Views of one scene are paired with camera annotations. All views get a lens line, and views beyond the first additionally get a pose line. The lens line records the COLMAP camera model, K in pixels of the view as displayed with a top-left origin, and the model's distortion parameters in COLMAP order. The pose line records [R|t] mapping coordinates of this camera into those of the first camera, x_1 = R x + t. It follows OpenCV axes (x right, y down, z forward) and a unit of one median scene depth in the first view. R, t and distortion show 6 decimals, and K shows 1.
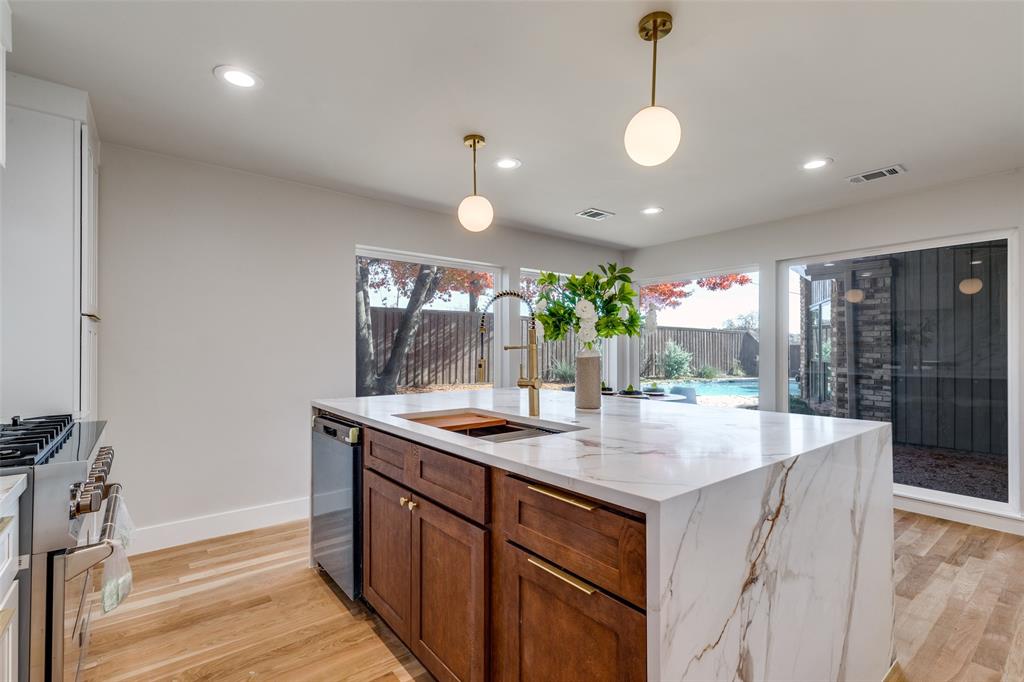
lens RADIAL K [[464.5, 0, 508.0], [0, 464.5, 345.7], [0, 0, 1]] dist [0.001431, 0.000027]
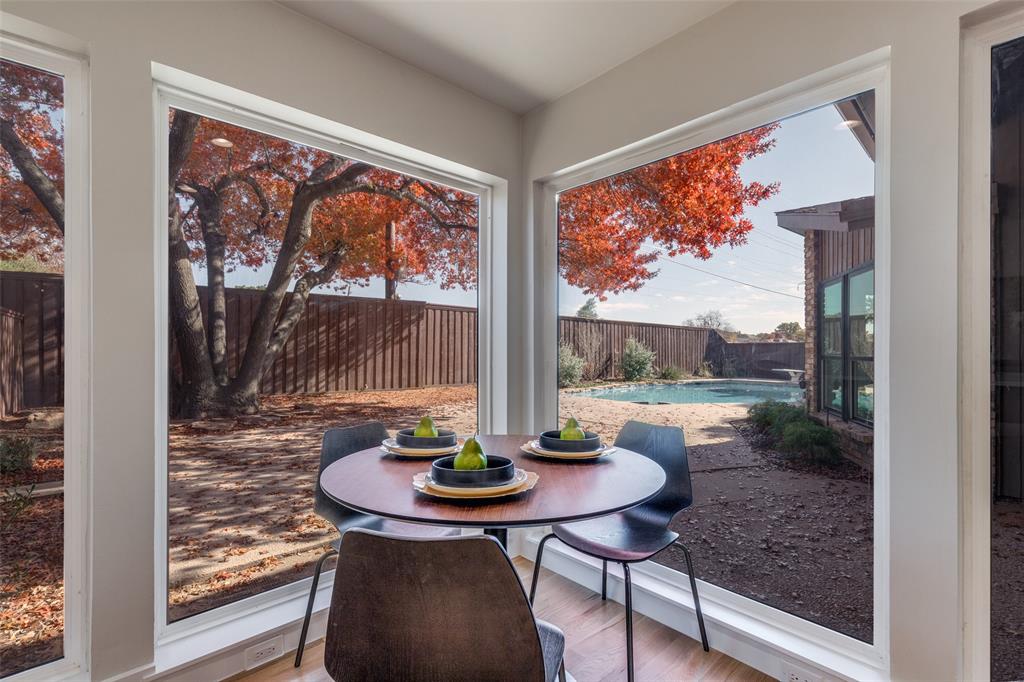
lens RADIAL K [[464.5, 0, 515.1], [0, 464.5, 345.3], [0, 0, 1]] dist [0.001431, 0.000027]
pose [[0.996123, 0.001654, 0.087956, 0.057117], [-0.001640, 0.999999, -0.000225, 0.005093], [-0.087956, 0.000080, 0.996124, 0.155228]]
